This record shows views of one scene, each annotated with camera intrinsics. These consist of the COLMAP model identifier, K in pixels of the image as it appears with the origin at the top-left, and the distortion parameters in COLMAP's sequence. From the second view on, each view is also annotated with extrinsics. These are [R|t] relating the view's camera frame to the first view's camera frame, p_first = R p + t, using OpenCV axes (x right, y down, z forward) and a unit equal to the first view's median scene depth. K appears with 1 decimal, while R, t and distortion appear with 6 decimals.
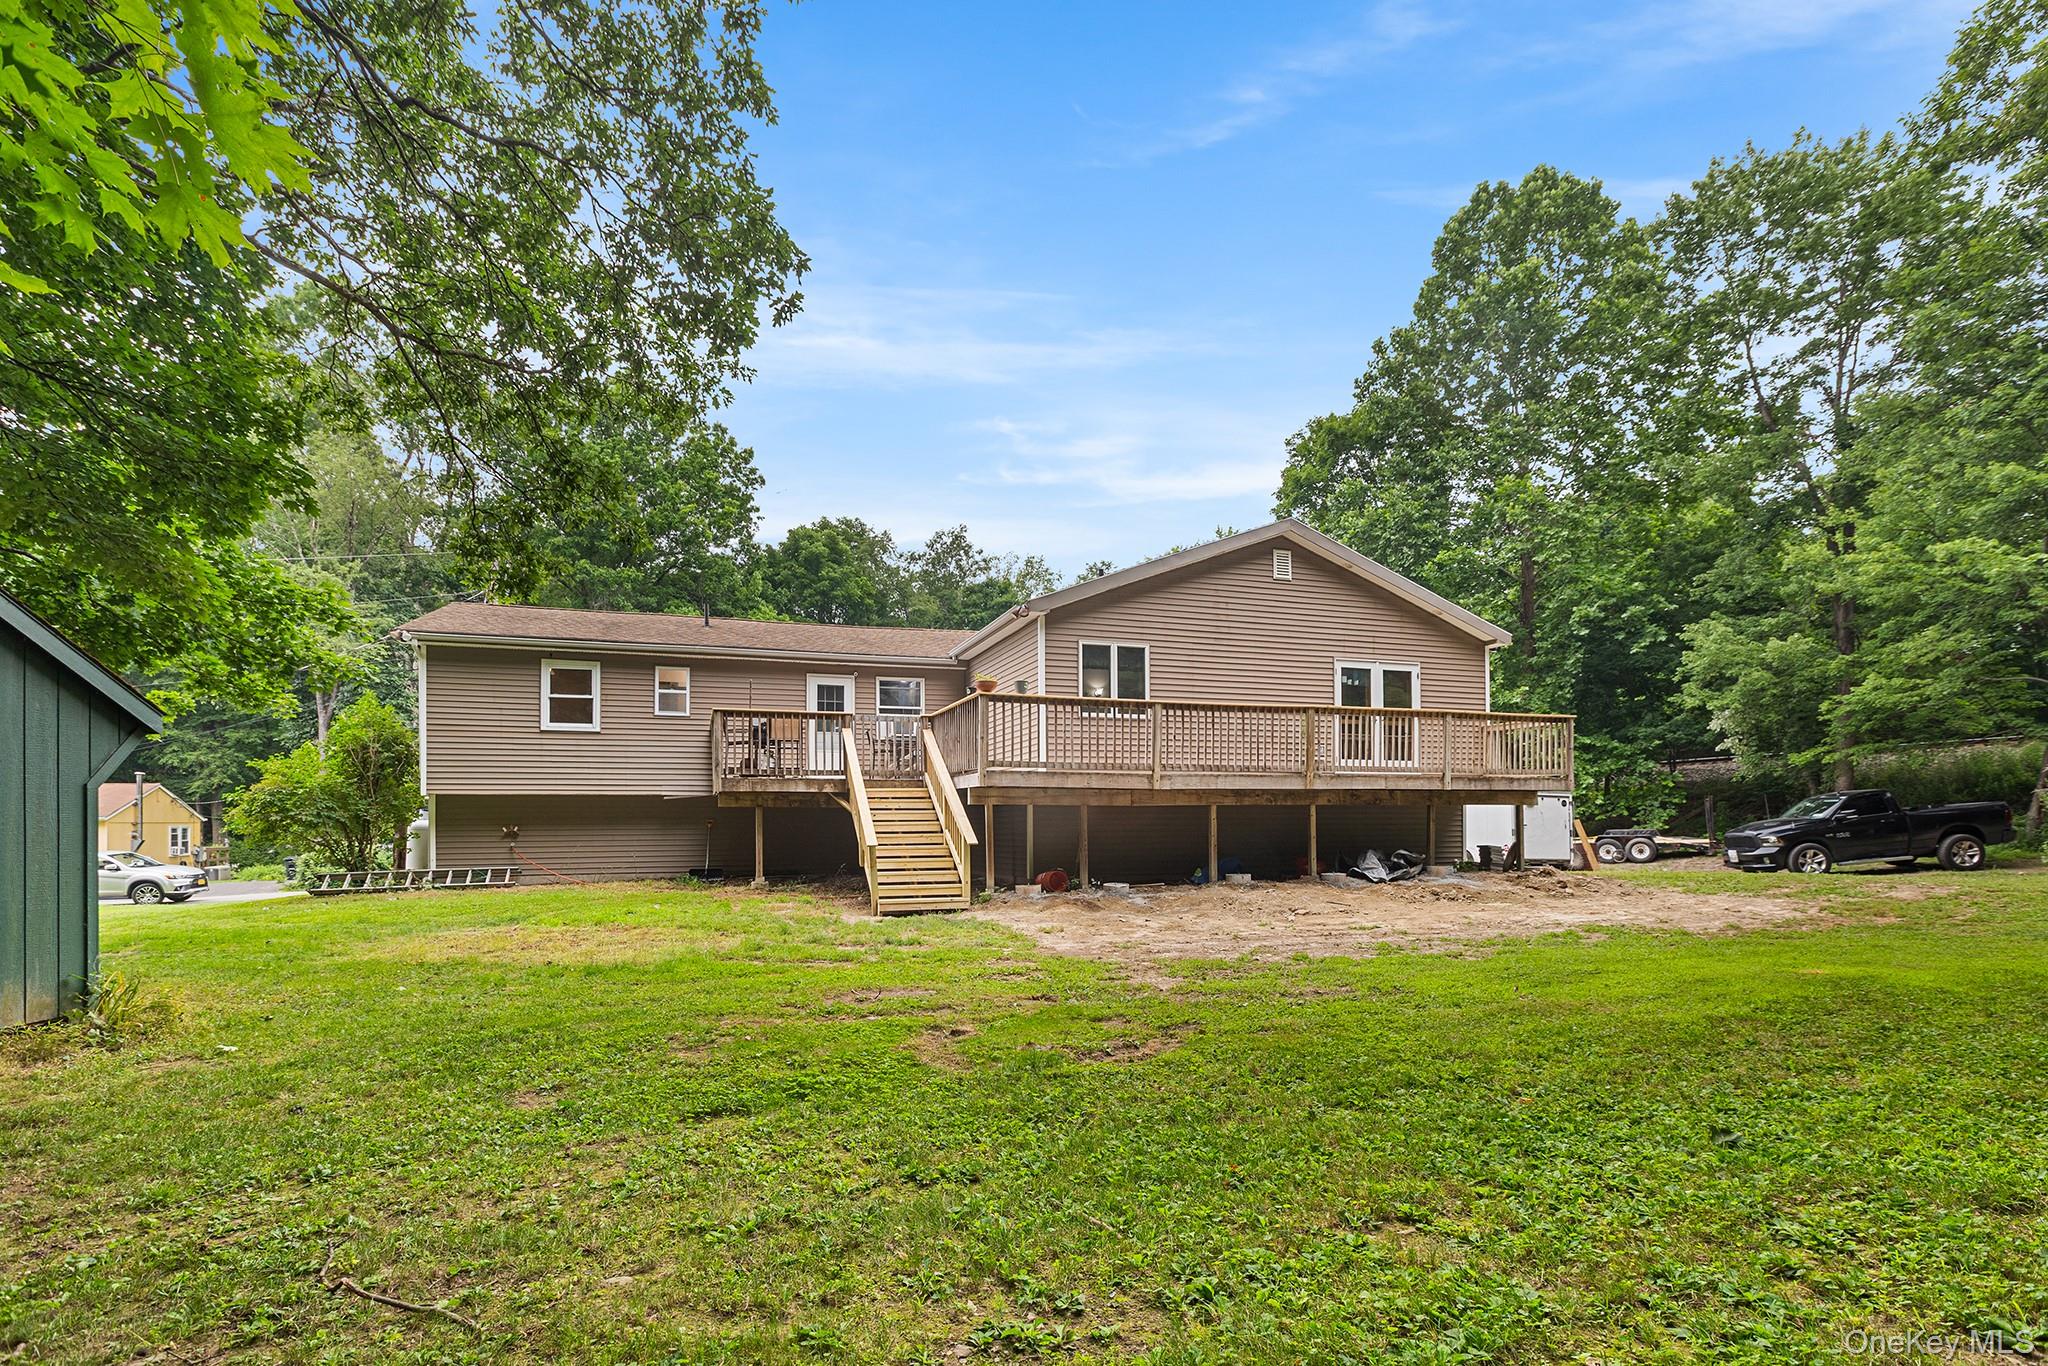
lens RADIAL K [[931.0, 0, 1111.9], [0, 931.0, 814.8], [0, 0, 1]] dist [-0.005046, 0.000192]
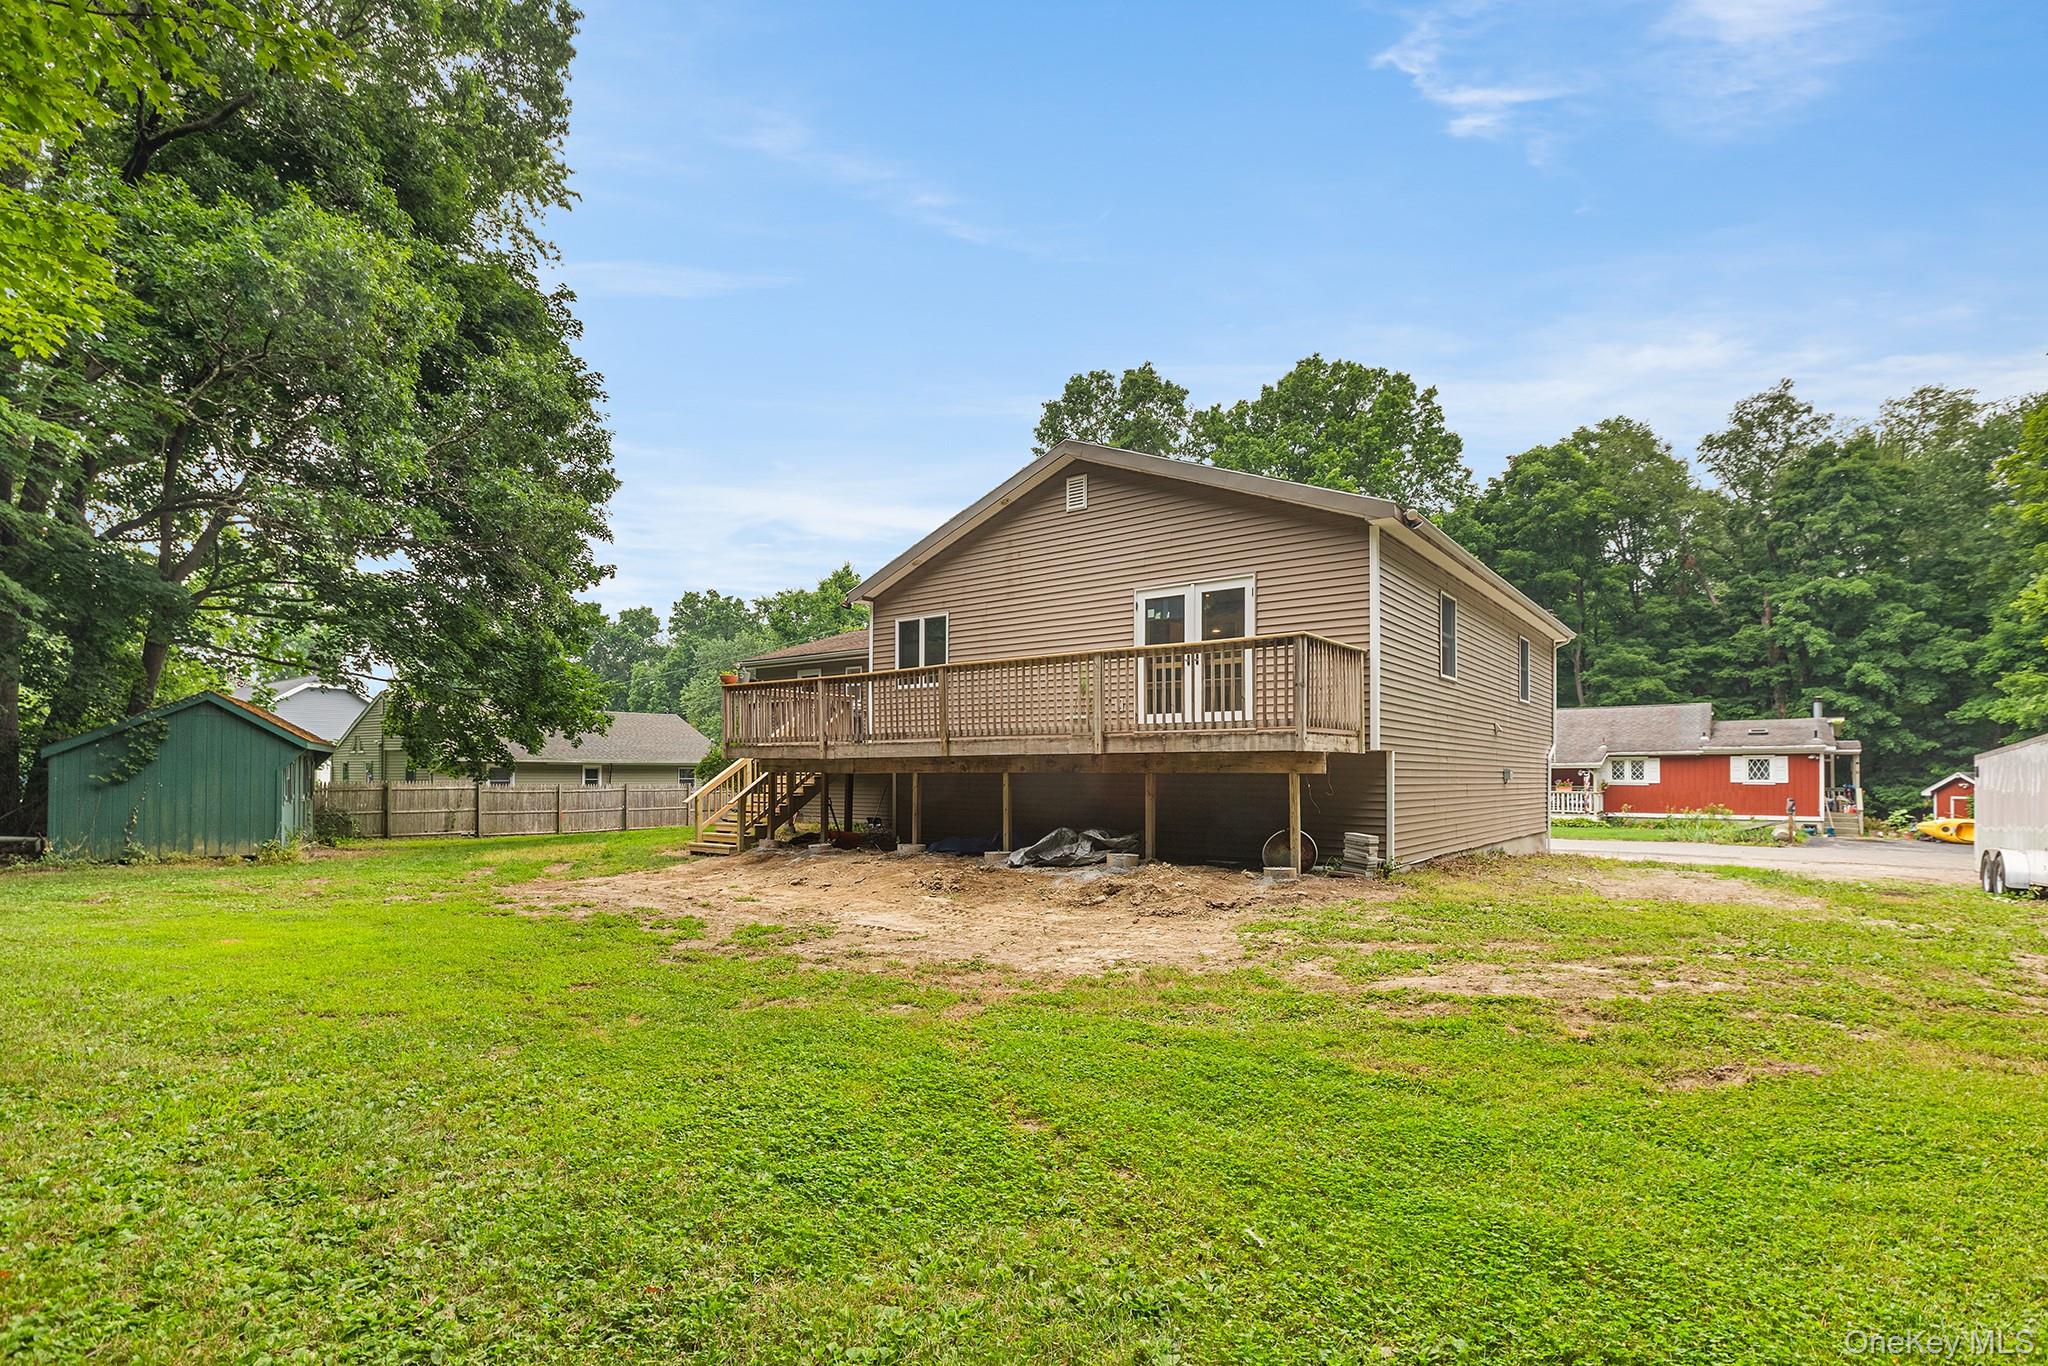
lens RADIAL K [[931.0, 0, 968.2], [0, 931.0, 749.9], [0, 0, 1]] dist [-0.005046, 0.000192]
pose [[0.553849, -0.014774, -0.832486, 0.817380], [-0.000021, 0.999842, -0.017758, -0.014246], [0.832617, 0.009853, 0.553761, 0.425918]]
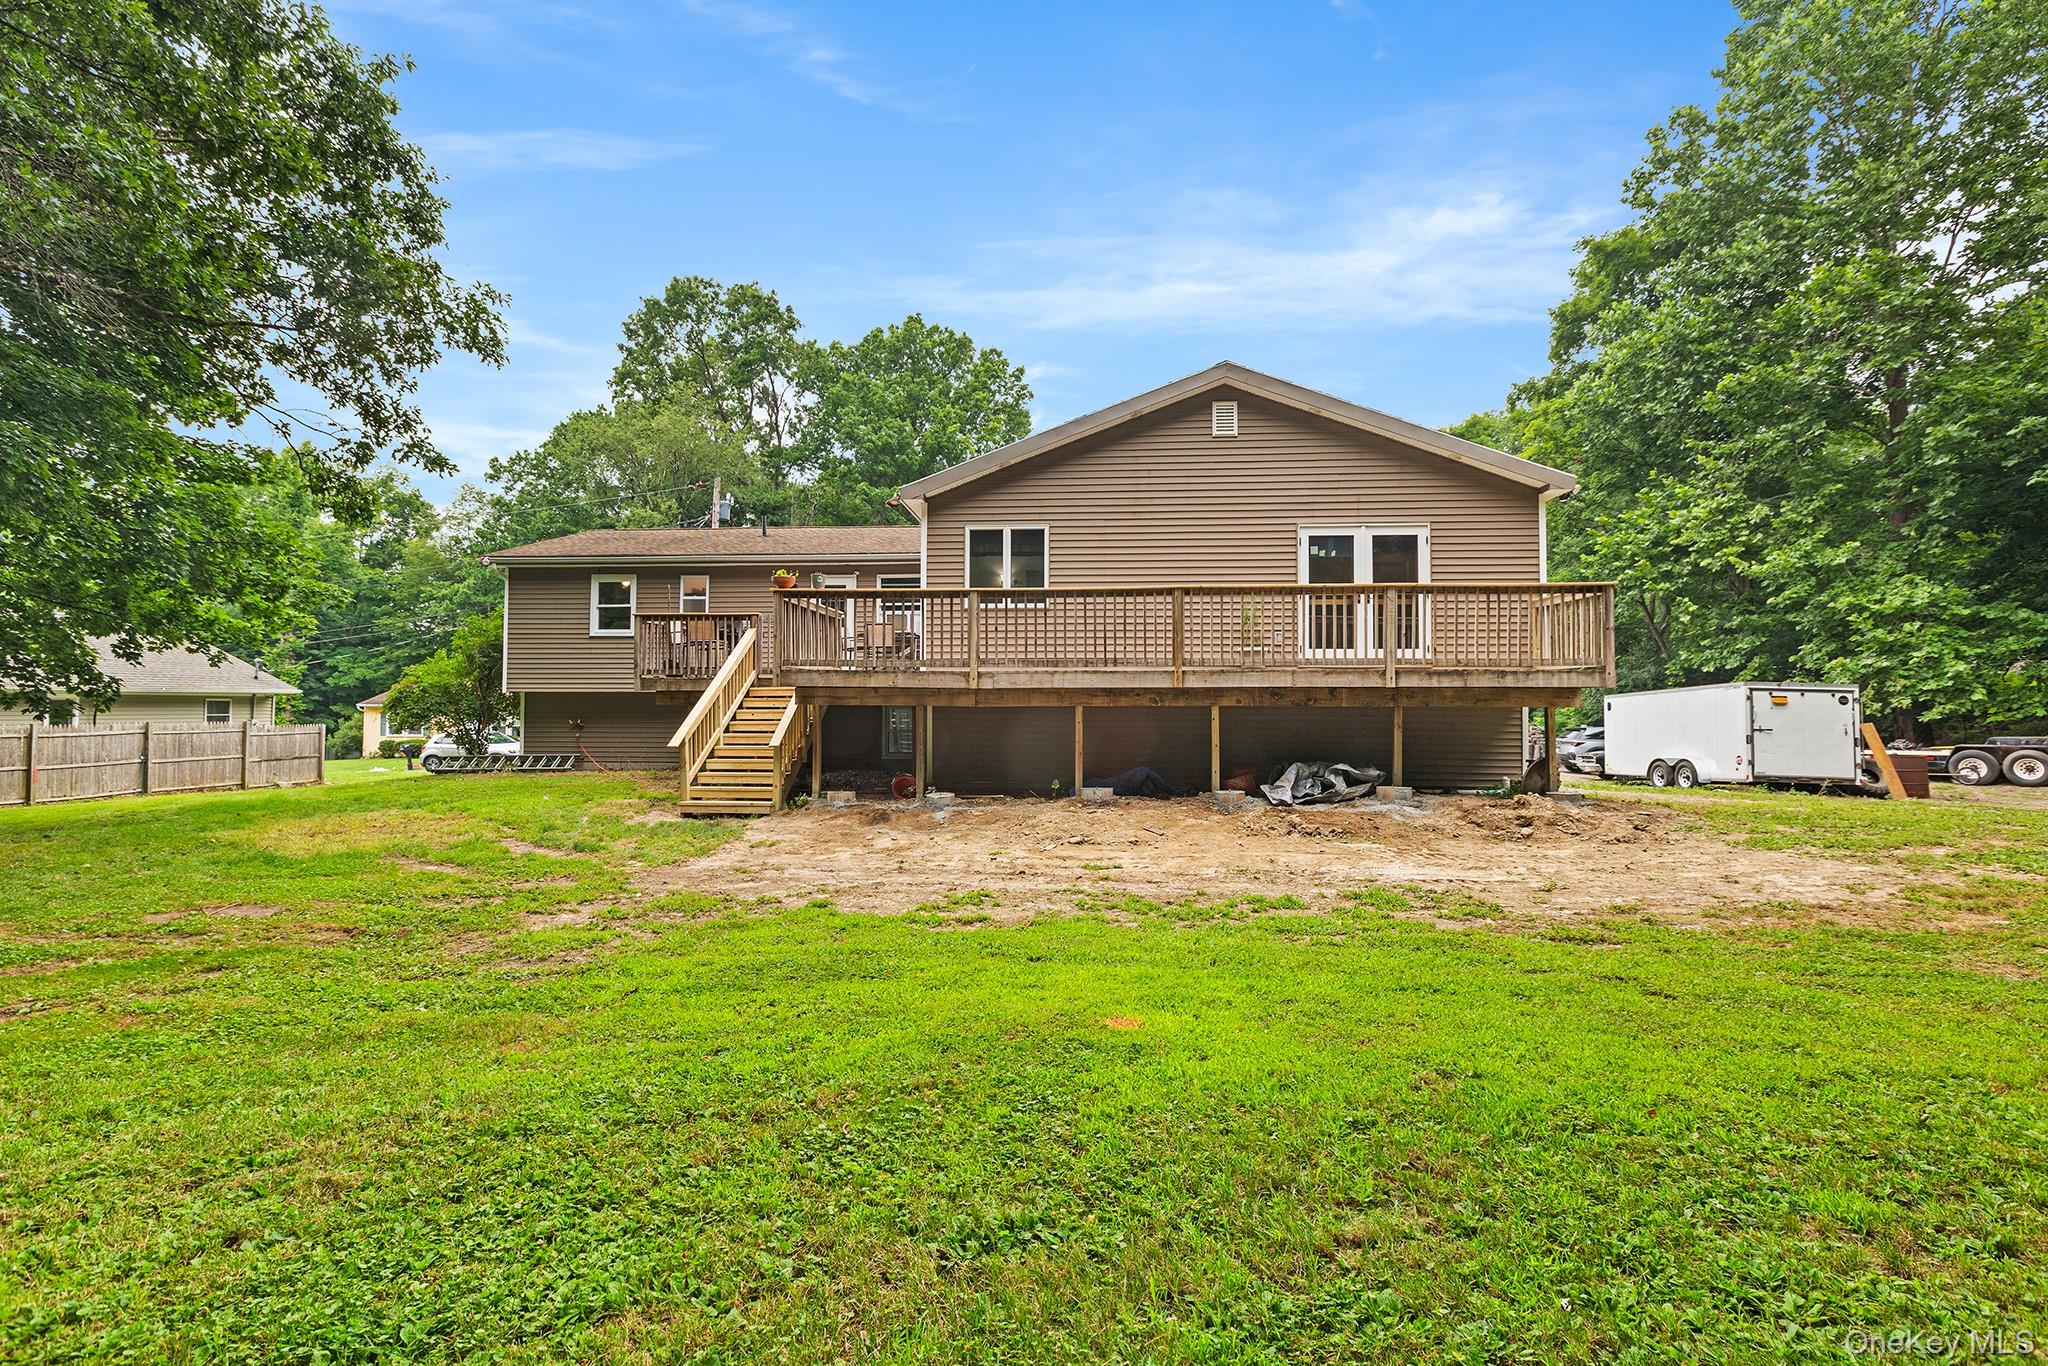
lens RADIAL K [[931.0, 0, 1010.8], [0, 931.0, 682.0], [0, 0, 1]] dist [-0.005046, 0.000192]
pose [[0.917711, -0.004477, -0.397224, 0.325450], [-0.005869, 0.999675, -0.024827, -0.009001], [0.397206, 0.025115, 0.917386, 0.152458]]
